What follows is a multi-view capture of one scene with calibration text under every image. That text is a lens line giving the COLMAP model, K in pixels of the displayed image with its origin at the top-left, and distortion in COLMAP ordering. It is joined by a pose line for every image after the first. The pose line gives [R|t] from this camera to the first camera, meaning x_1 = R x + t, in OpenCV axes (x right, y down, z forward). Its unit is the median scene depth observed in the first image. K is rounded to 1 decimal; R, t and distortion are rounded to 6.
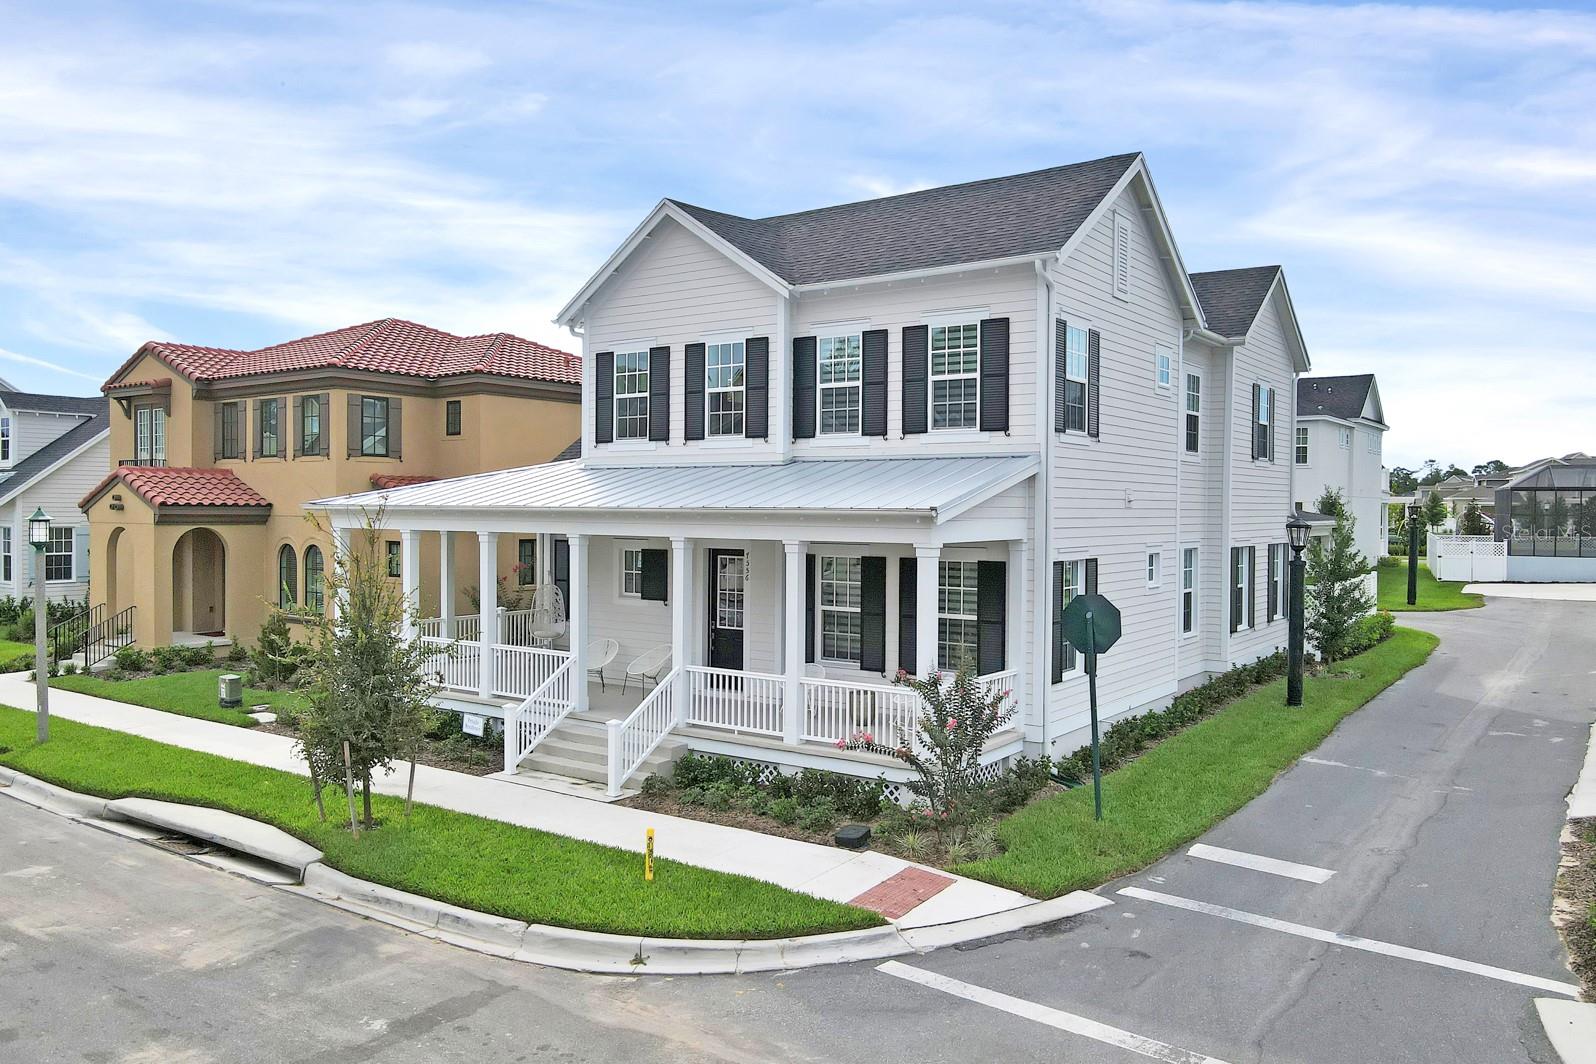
lens RADIAL K [[1185.7, 0, 807.4], [0, 1185.7, 532.0], [0, 0, 1]] dist [0.006695, 0.008623]
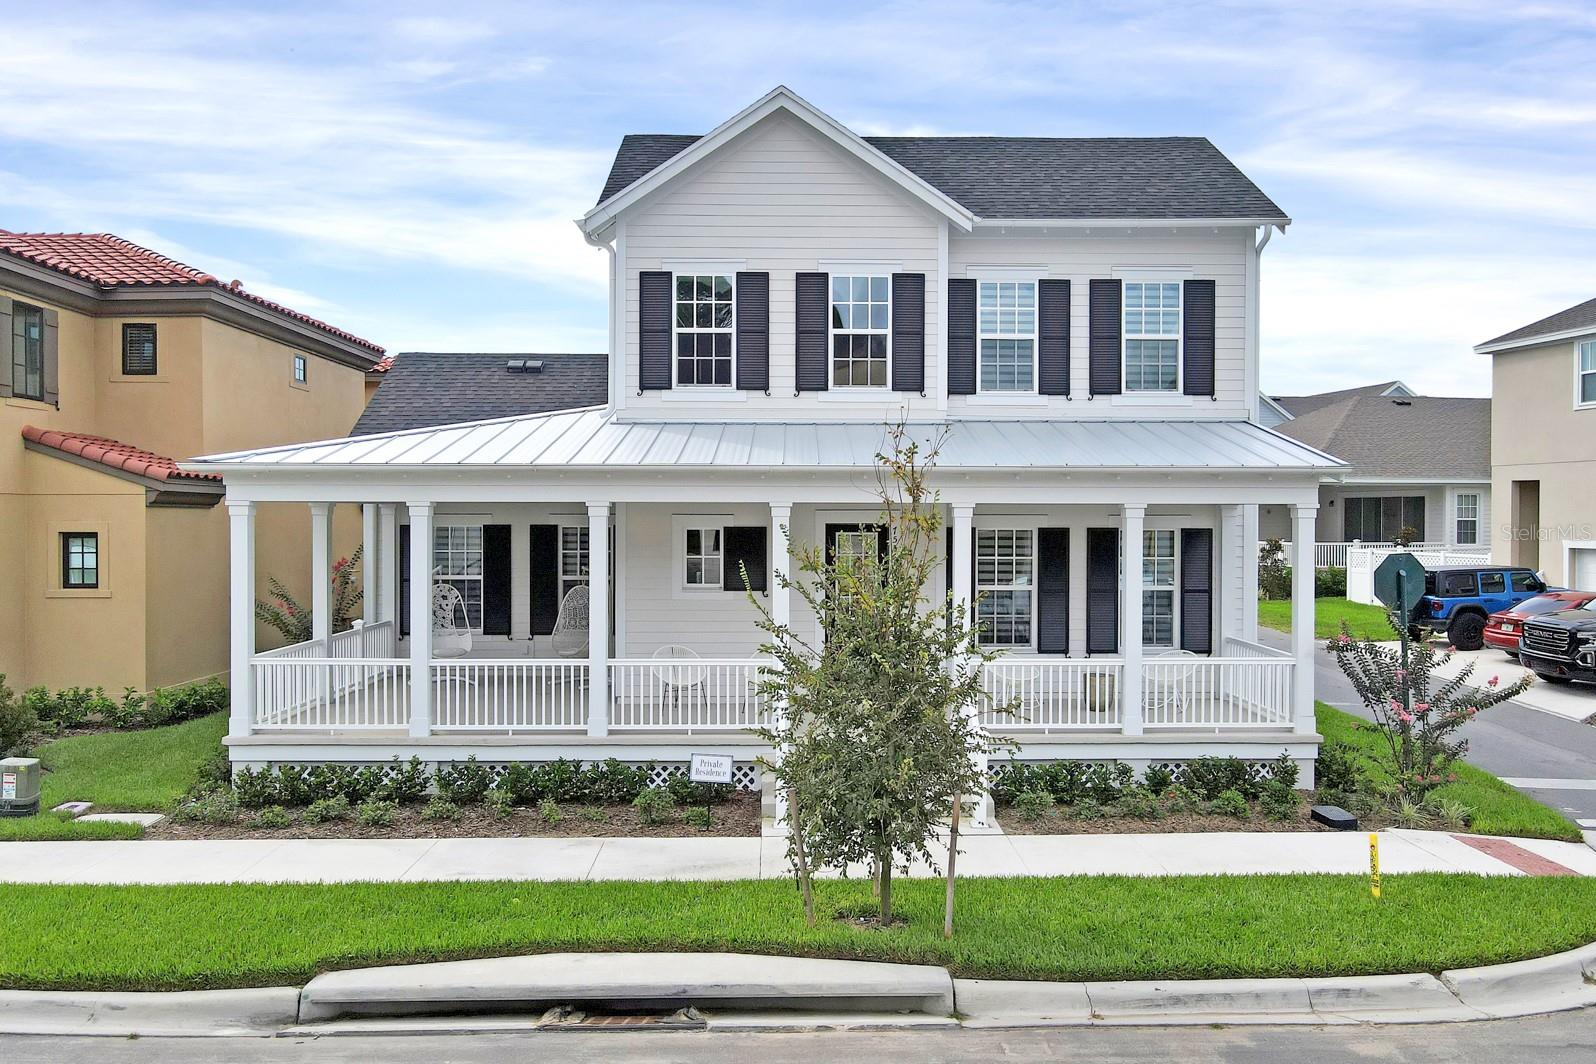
lens RADIAL K [[1185.7, 0, 807.4], [0, 1185.7, 532.0], [0, 0, 1]] dist [0.006695, 0.008623]
pose [[0.803133, -0.013048, 0.595657, -0.661995], [0.014936, 0.999887, 0.001763, 0.020341], [-0.595612, 0.007481, 0.803237, 0.393960]]
